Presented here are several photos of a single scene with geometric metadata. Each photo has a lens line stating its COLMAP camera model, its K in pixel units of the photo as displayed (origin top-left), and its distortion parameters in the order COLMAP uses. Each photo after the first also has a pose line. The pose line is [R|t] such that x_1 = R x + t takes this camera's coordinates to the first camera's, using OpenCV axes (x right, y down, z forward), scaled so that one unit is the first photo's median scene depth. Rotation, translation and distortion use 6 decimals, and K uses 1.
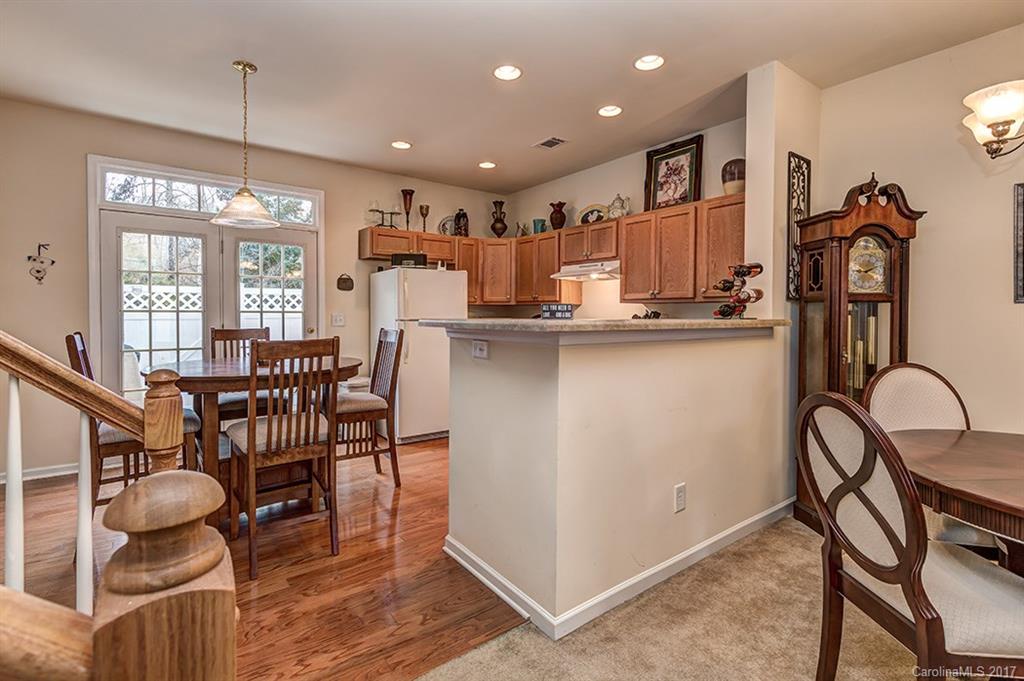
lens RADIAL K [[470.0, 0, 506.1], [0, 470.0, 319.8], [0, 0, 1]] dist [0.006925, -0.002828]
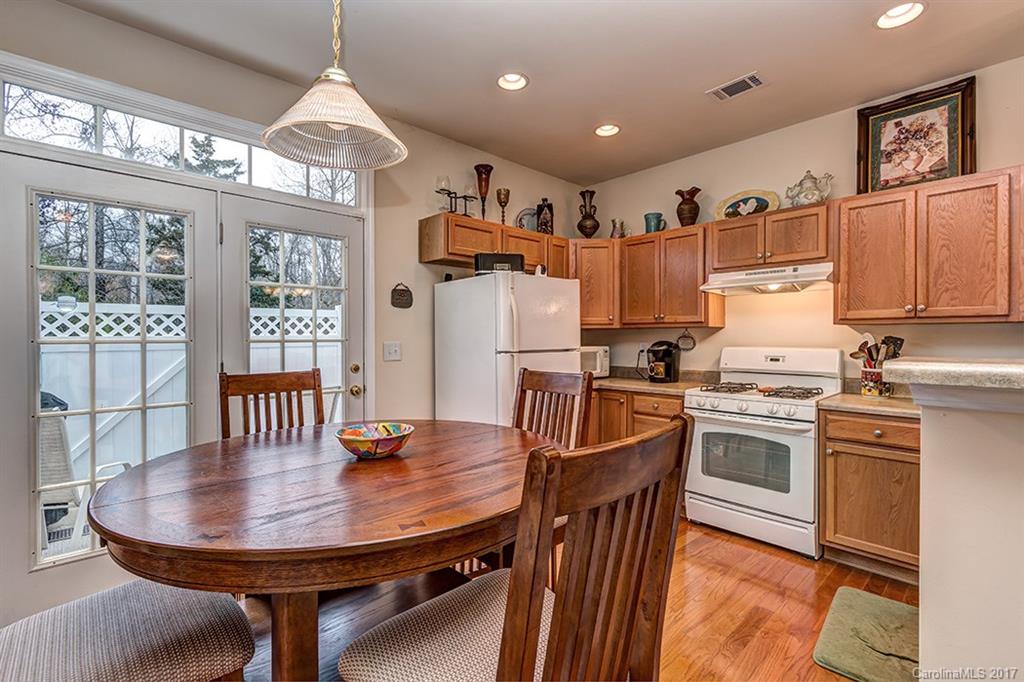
lens RADIAL K [[470.0, 0, 511.8], [0, 470.0, 340.3], [0, 0, 1]] dist [0.006925, -0.002828]
pose [[0.993973, -0.008432, 0.109302, -0.304204], [0.009273, 0.999931, -0.007189, -0.011764], [-0.109234, 0.008159, 0.993983, 0.367585]]
